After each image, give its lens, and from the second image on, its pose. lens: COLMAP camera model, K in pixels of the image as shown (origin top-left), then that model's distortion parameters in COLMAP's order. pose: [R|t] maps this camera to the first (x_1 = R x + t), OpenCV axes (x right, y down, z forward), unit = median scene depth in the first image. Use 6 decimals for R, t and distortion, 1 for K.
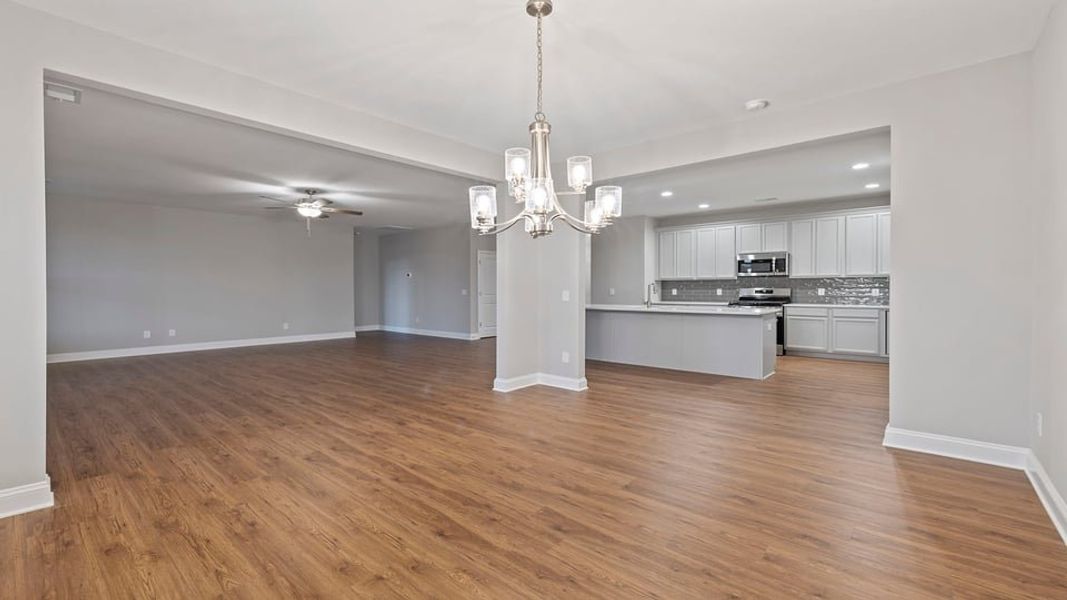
lens RADIAL K [[453.7, 0, 524.9], [0, 453.7, 292.6], [0, 0, 1]] dist [-0.000037, -0.000148]
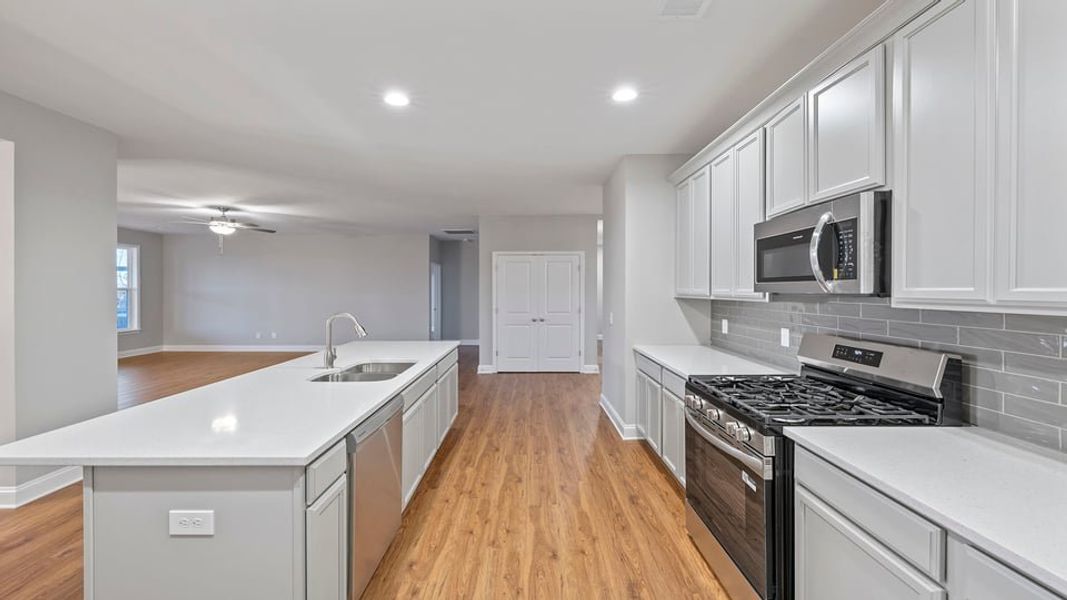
lens RADIAL K [[453.7, 0, 524.9], [0, 453.7, 292.6], [0, 0, 1]] dist [-0.000037, -0.000148]
pose [[0.660918, 0.007243, -0.750424, 0.627065], [-0.008460, 0.999962, 0.002201, -0.038144], [0.750411, 0.004894, 0.660954, 0.724826]]
